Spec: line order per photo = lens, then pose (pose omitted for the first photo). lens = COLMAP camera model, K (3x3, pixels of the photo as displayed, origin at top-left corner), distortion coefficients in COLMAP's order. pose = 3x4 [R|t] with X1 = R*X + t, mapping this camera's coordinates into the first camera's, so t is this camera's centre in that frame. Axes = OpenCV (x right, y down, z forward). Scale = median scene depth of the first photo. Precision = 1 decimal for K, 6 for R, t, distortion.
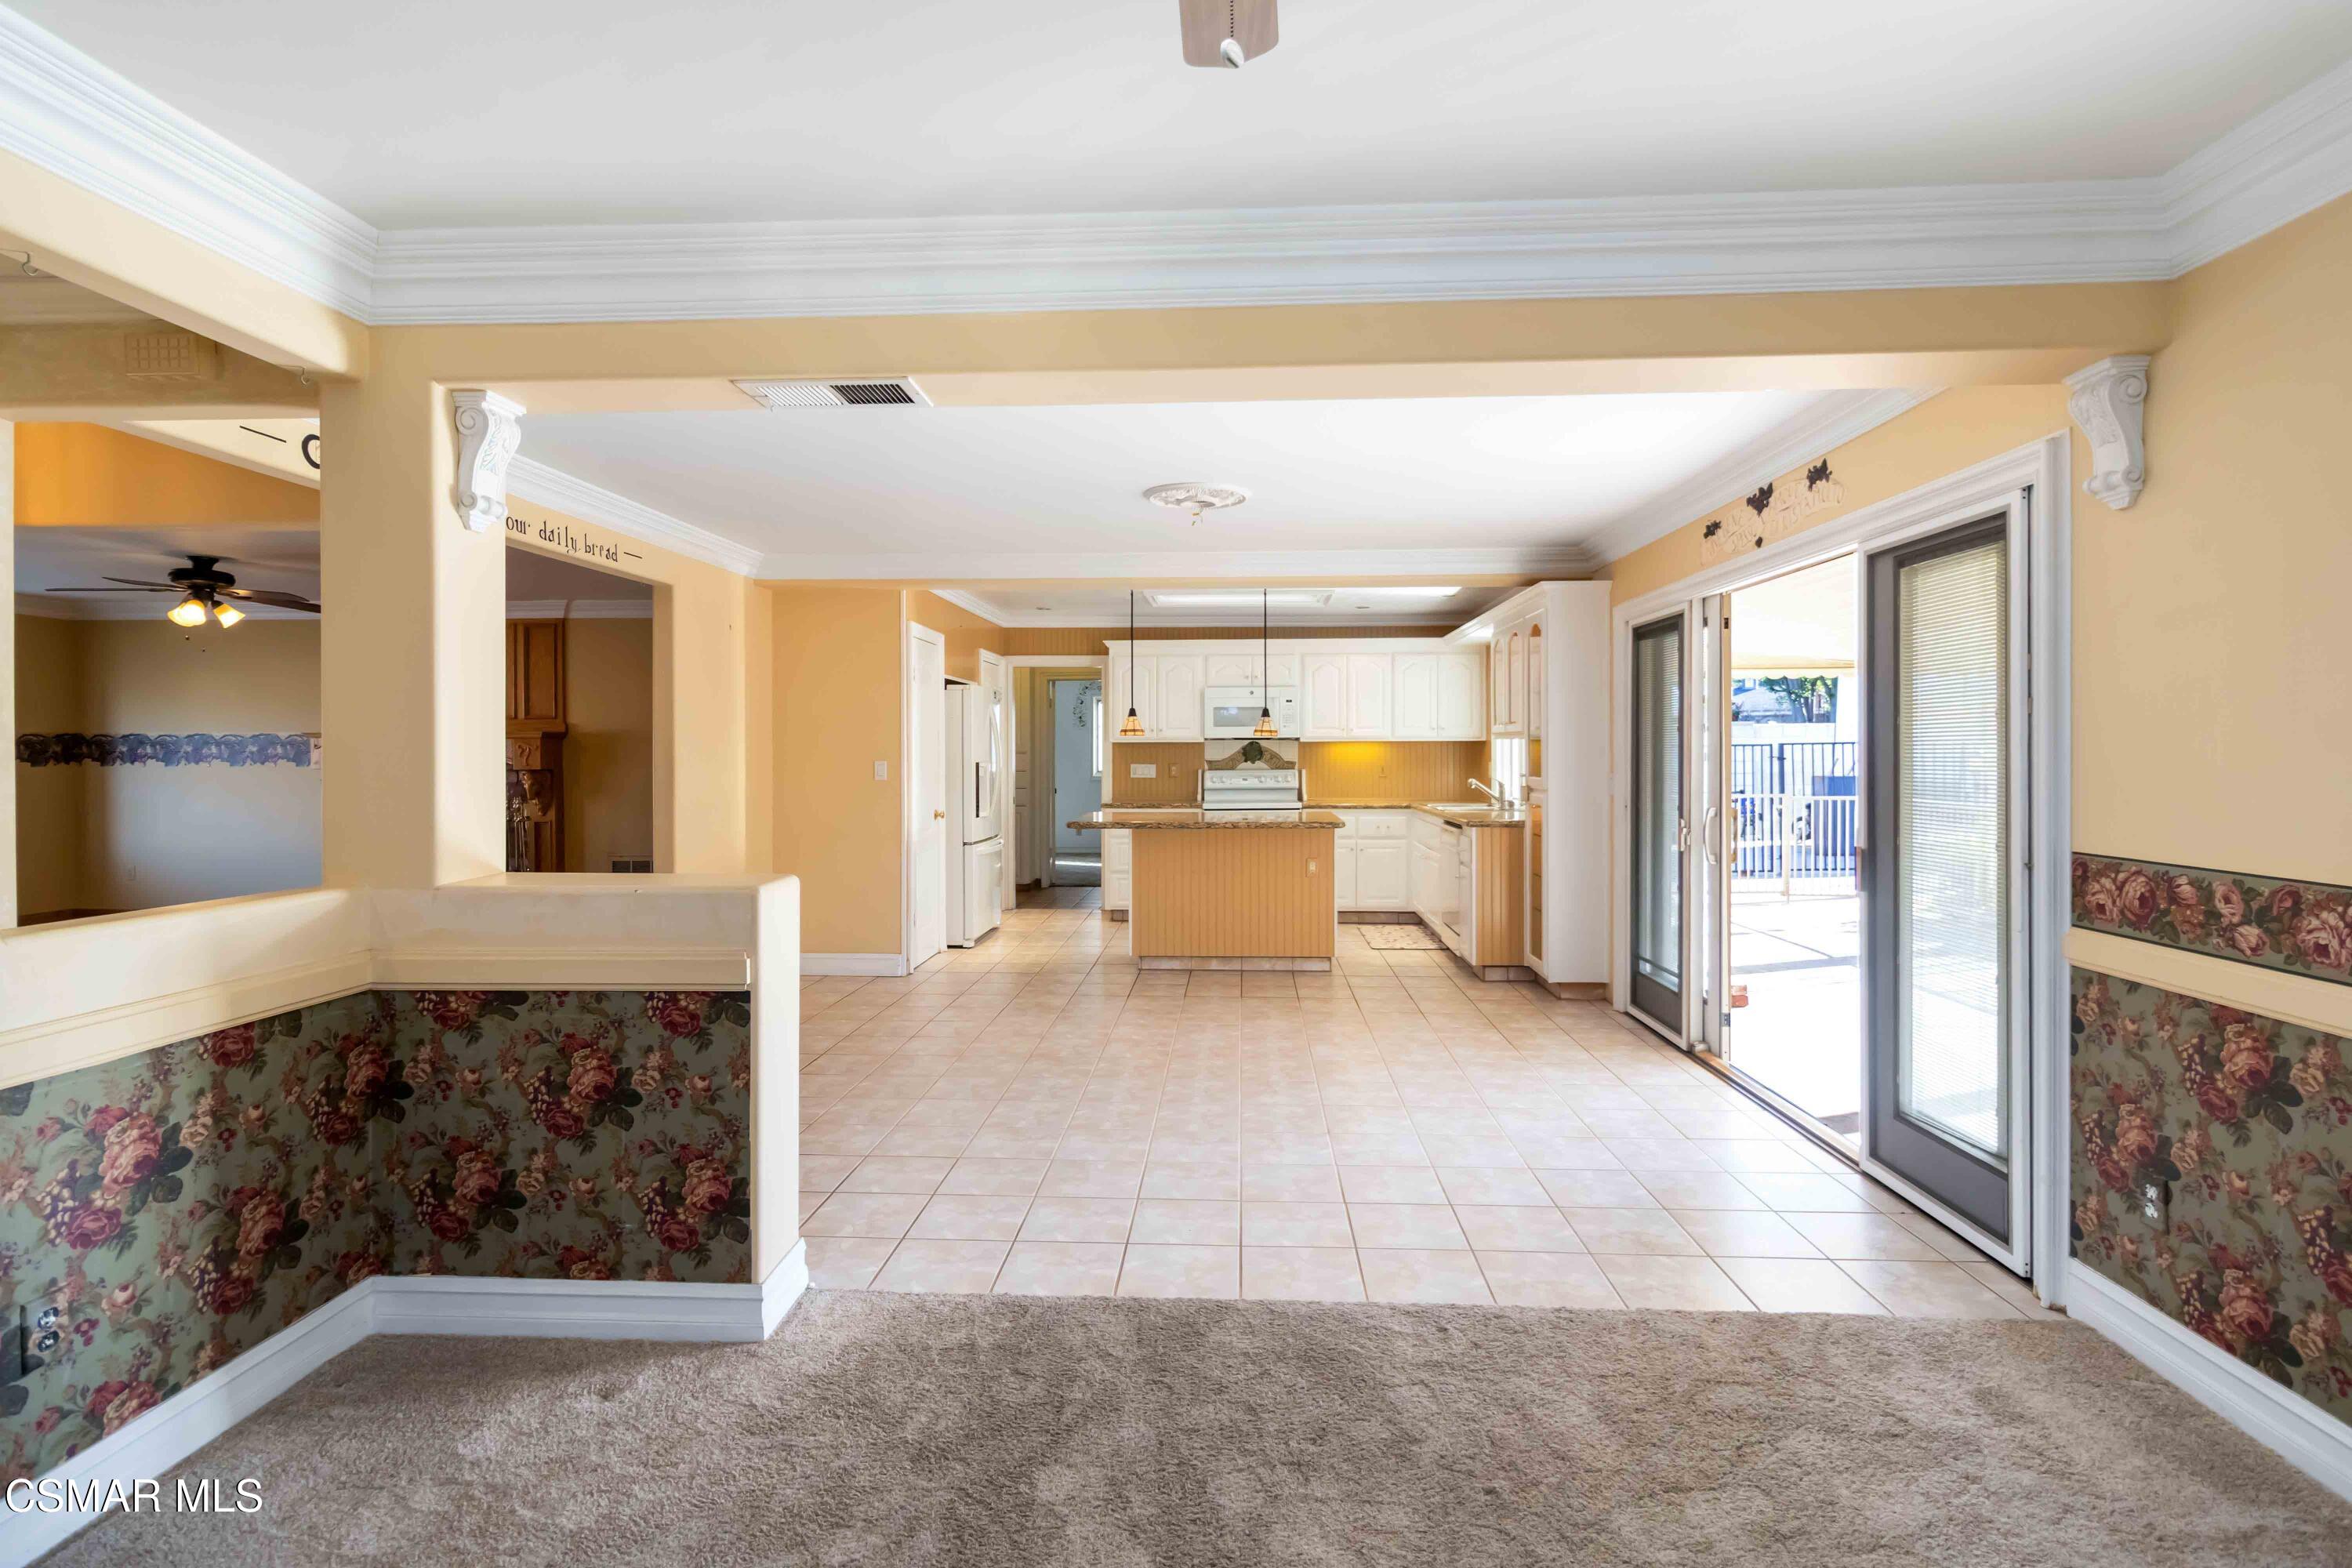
lens RADIAL K [[1112.0, 0, 1180.2], [0, 1112.0, 758.9], [0, 0, 1]] dist [0.000870, 0.000326]
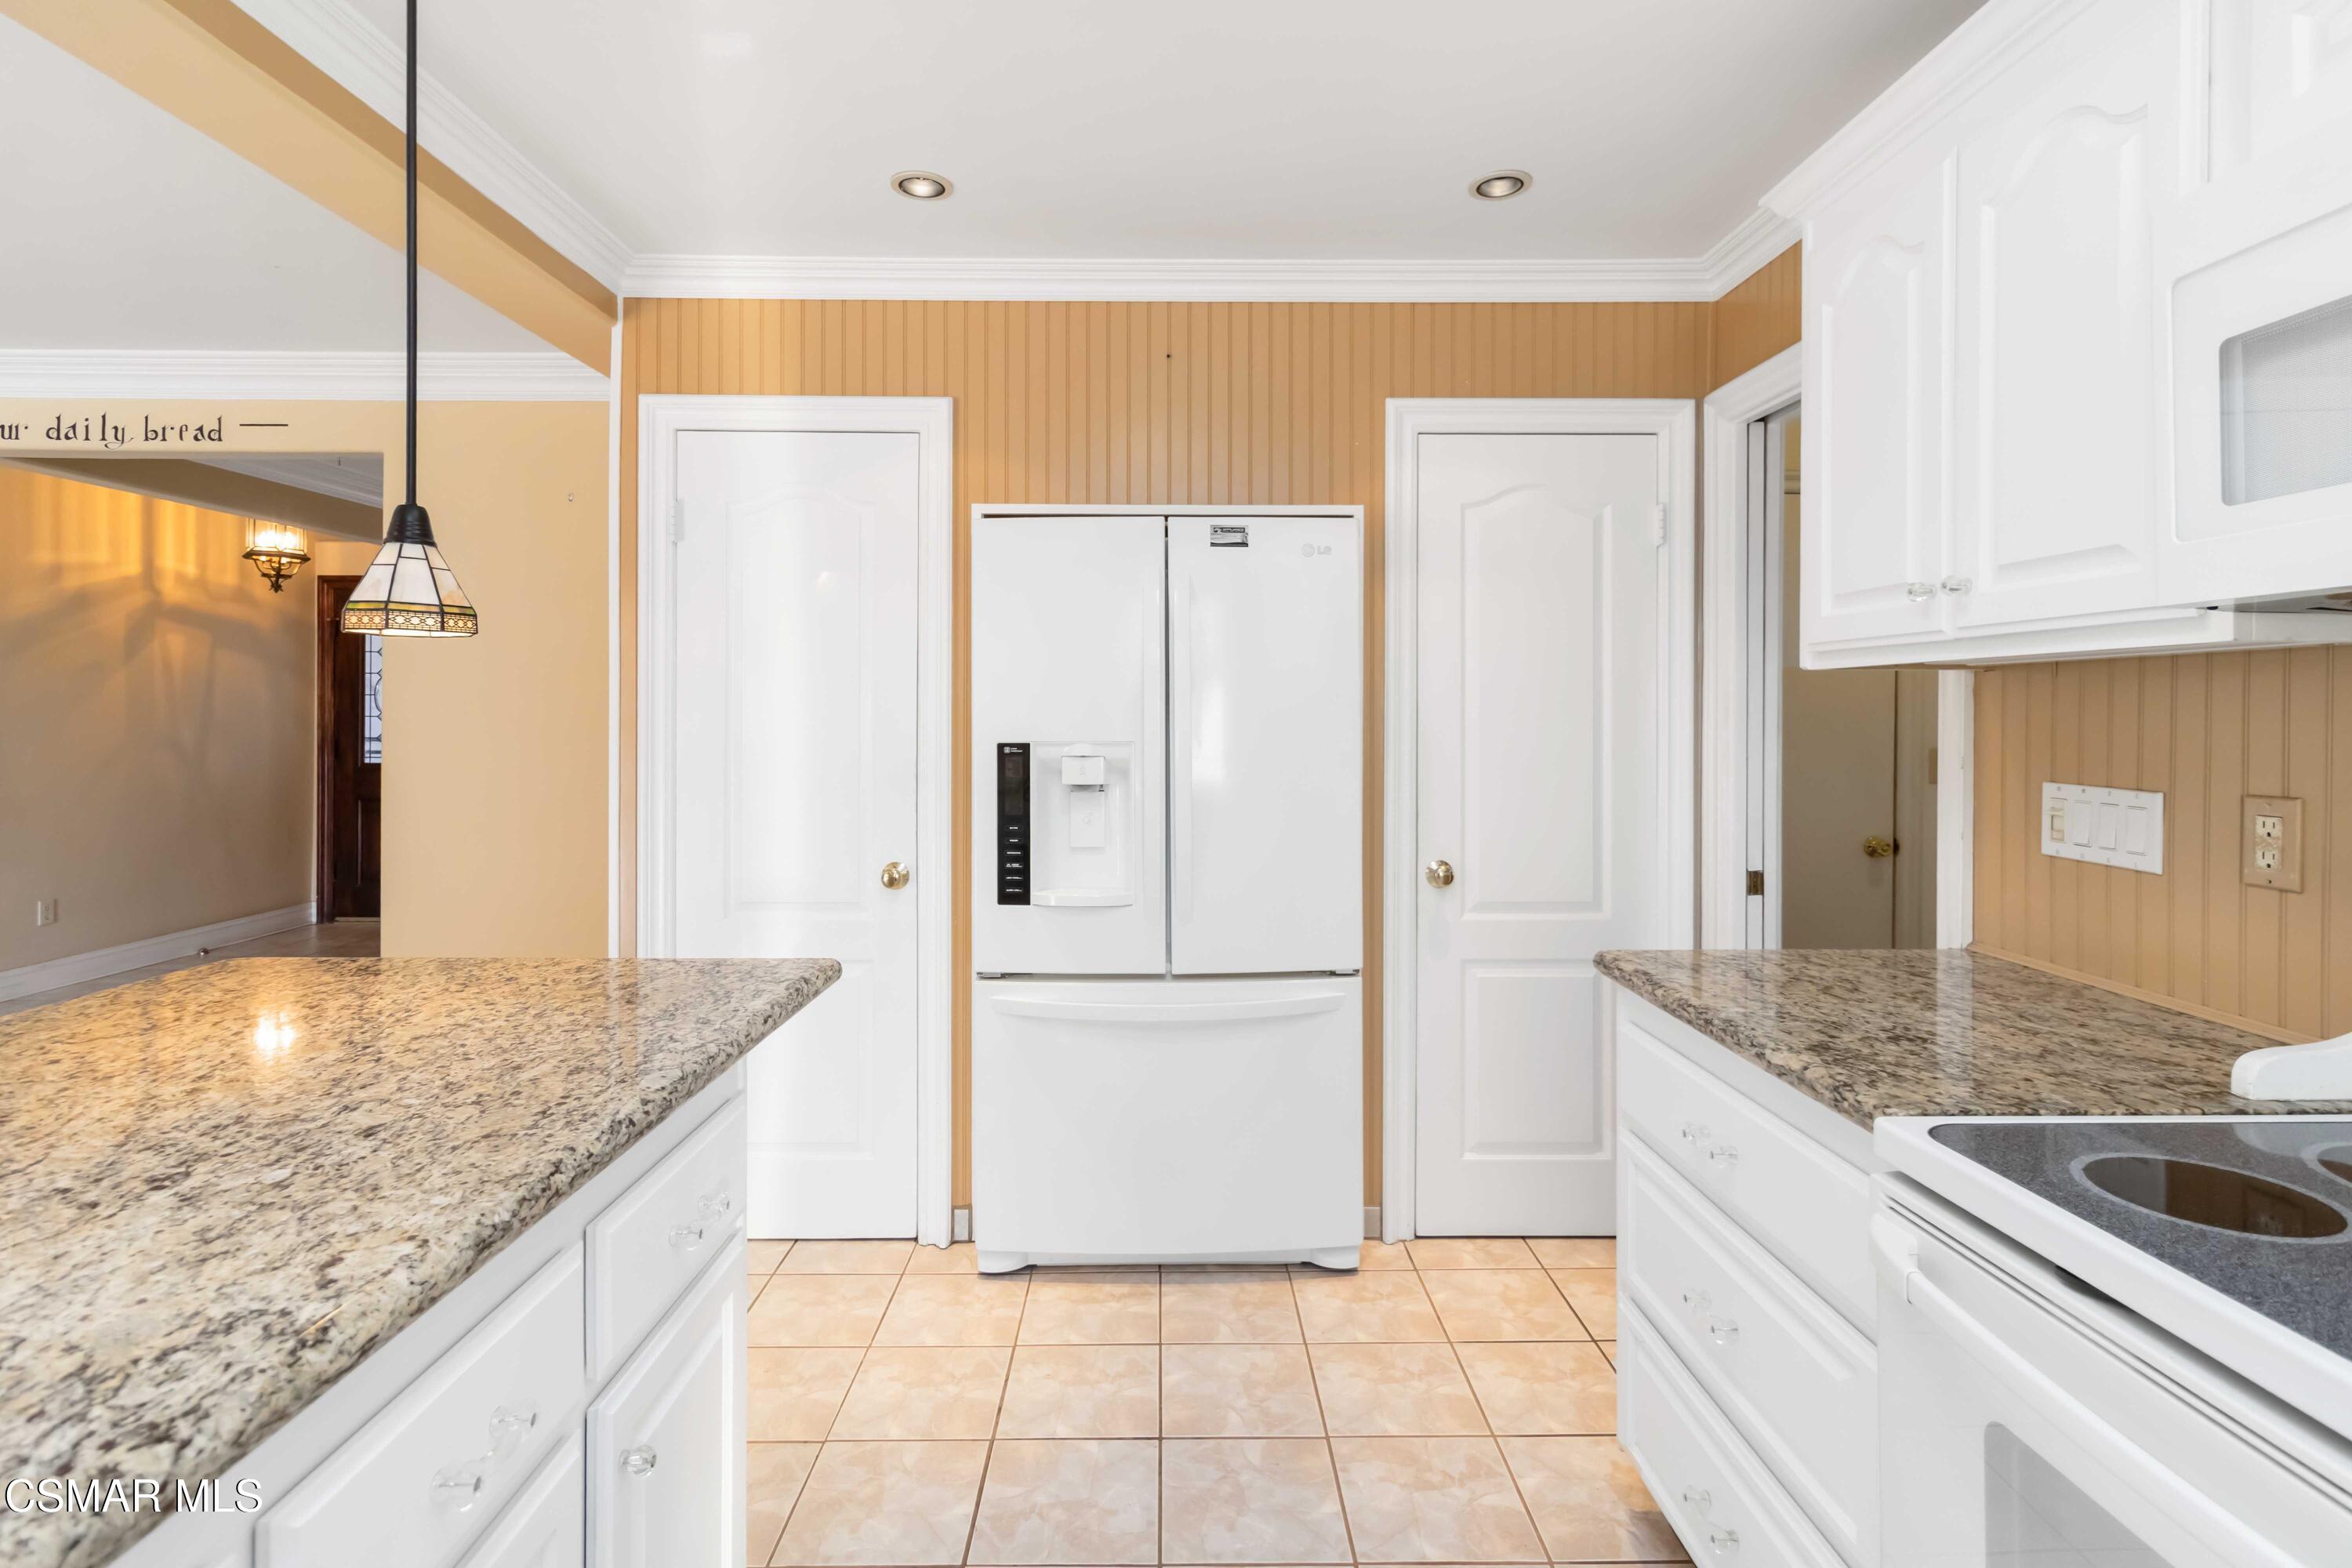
lens RADIAL K [[1115.6, 0, 1170.5], [0, 1115.6, 718.5], [0, 0, 1]] dist [-0.002432, 0.000245]
pose [[0.064559, 0.004402, -0.997904, 0.479138], [-0.013120, 0.999908, 0.003562, -0.018440], [0.997828, 0.012862, 0.064611, 3.020964]]
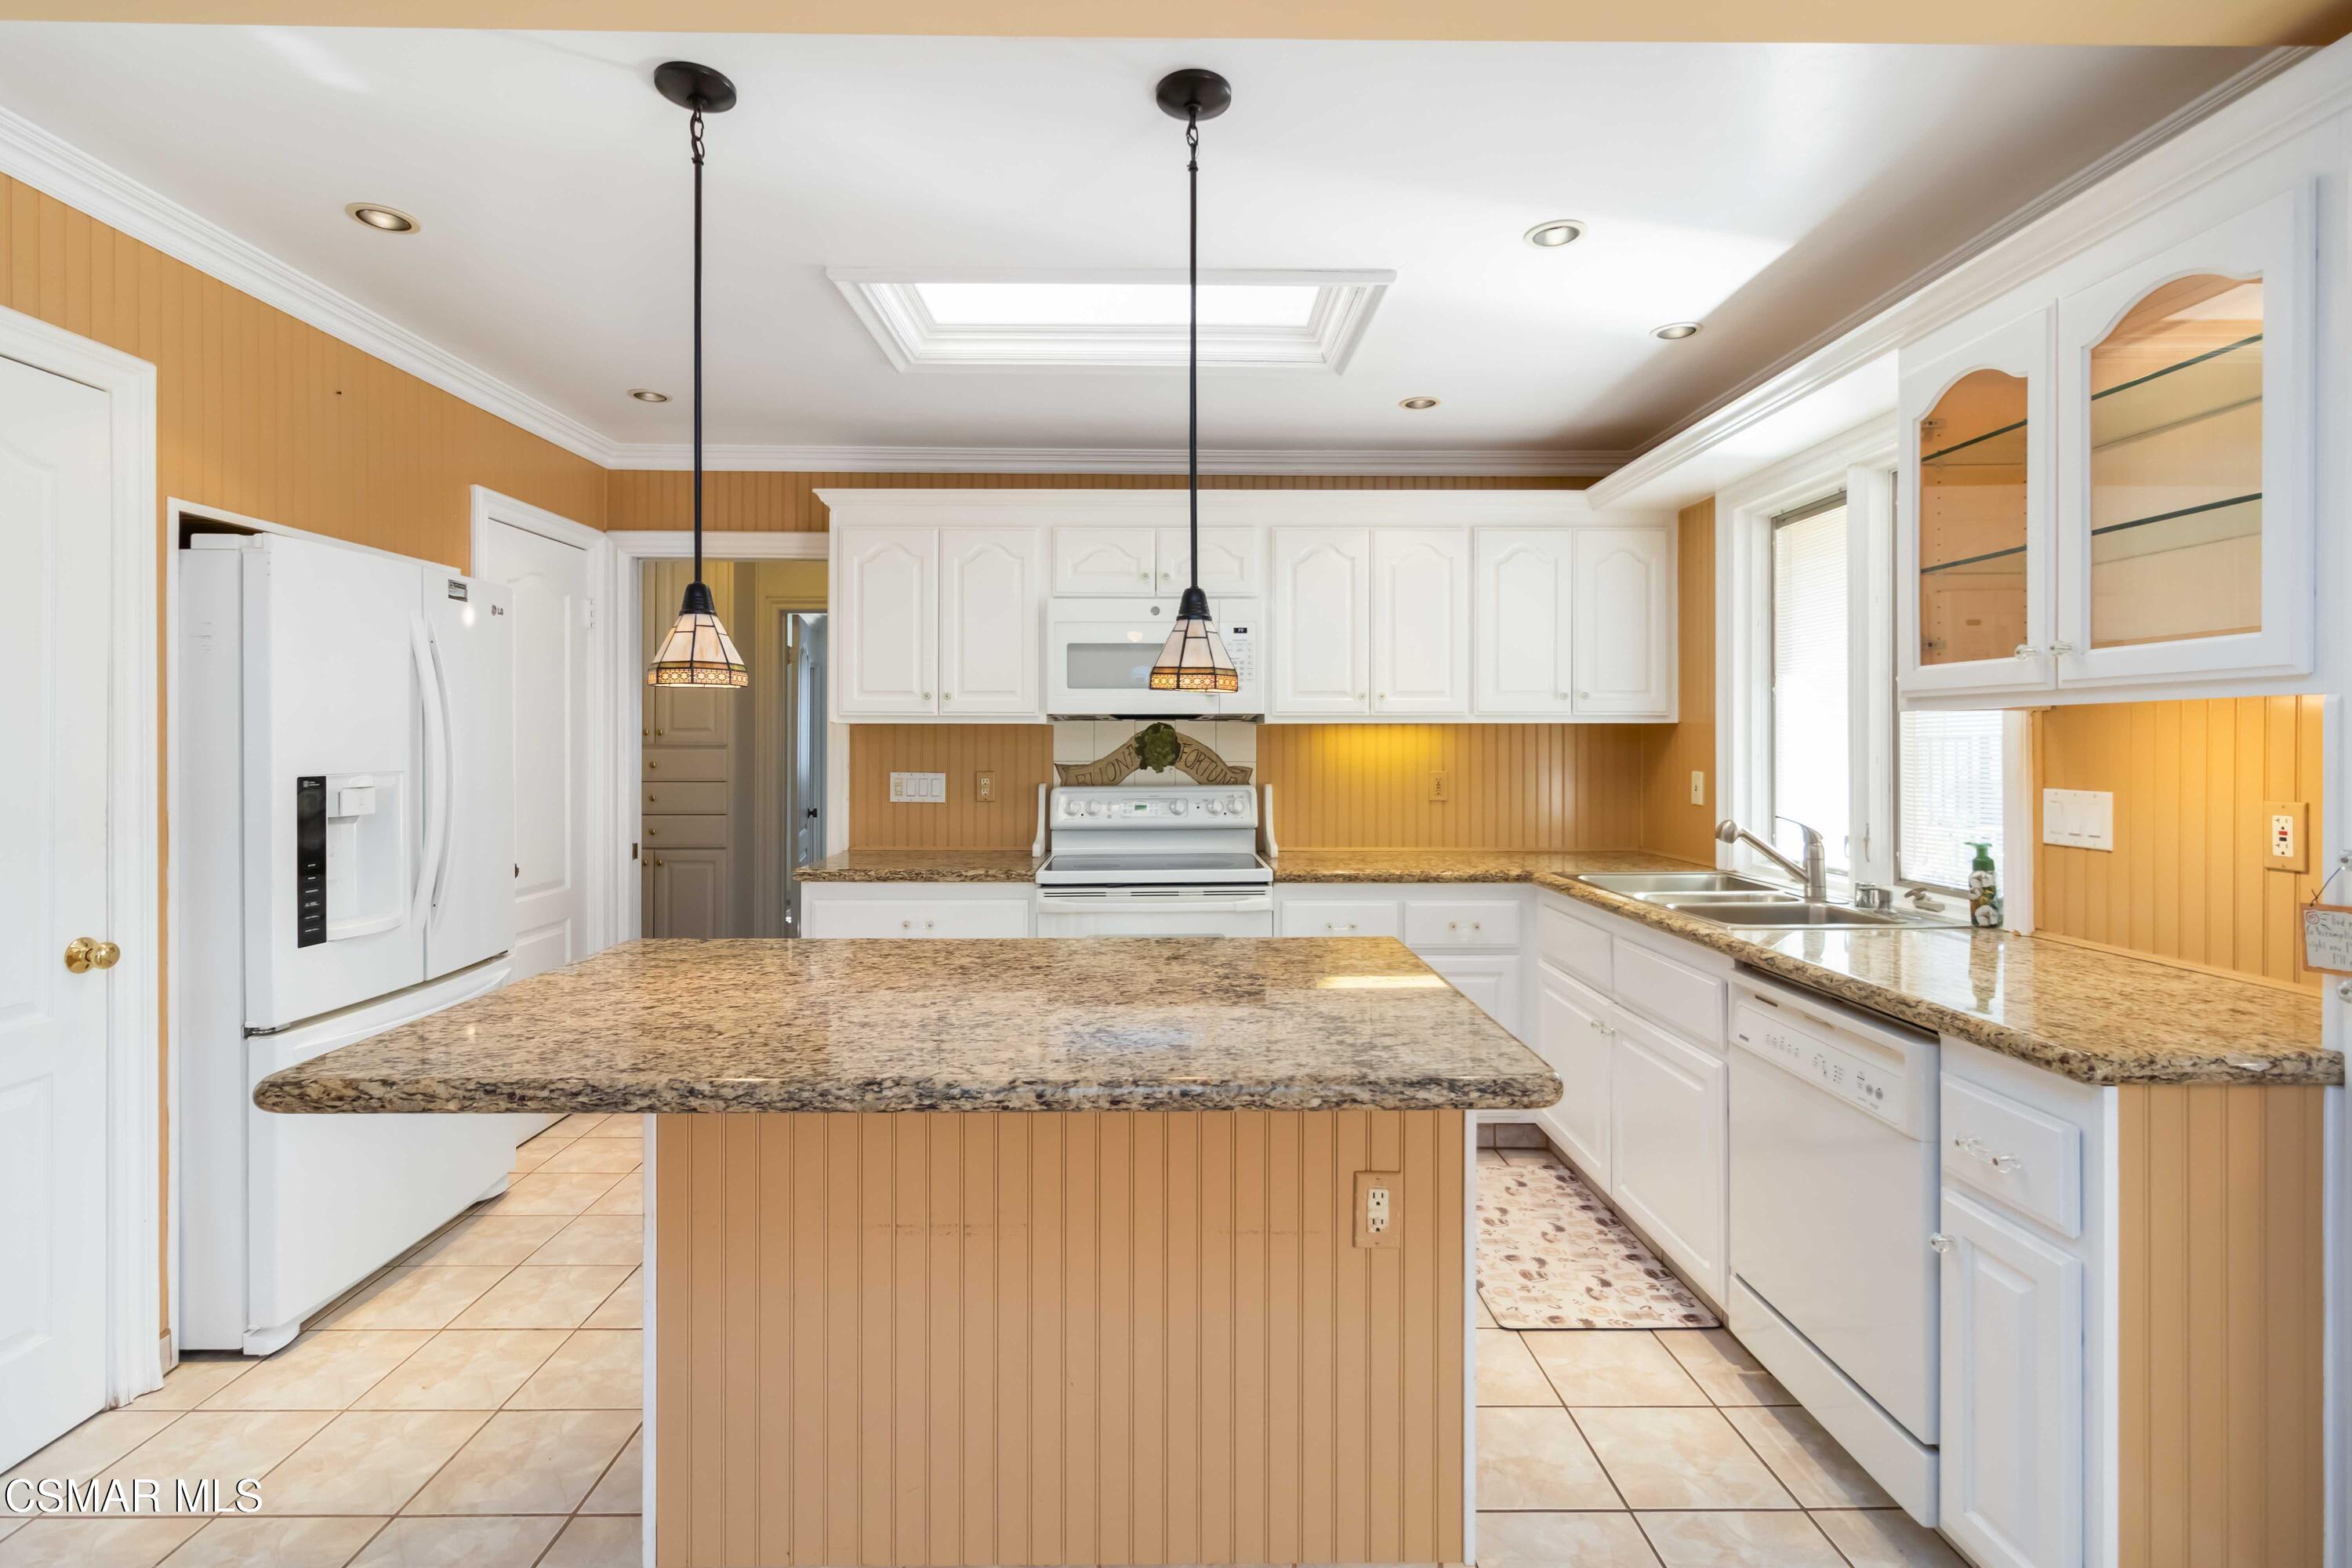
lens RADIAL K [[1108.5, 0, 1166.6], [0, 1108.5, 745.9], [0, 0, 1]] dist [-0.002419, -0.000764]
pose [[0.998015, 0.003216, 0.062899, 0.142793], [-0.002834, 0.999977, -0.006170, -0.013616], [-0.062917, 0.005980, 0.998001, 1.942905]]
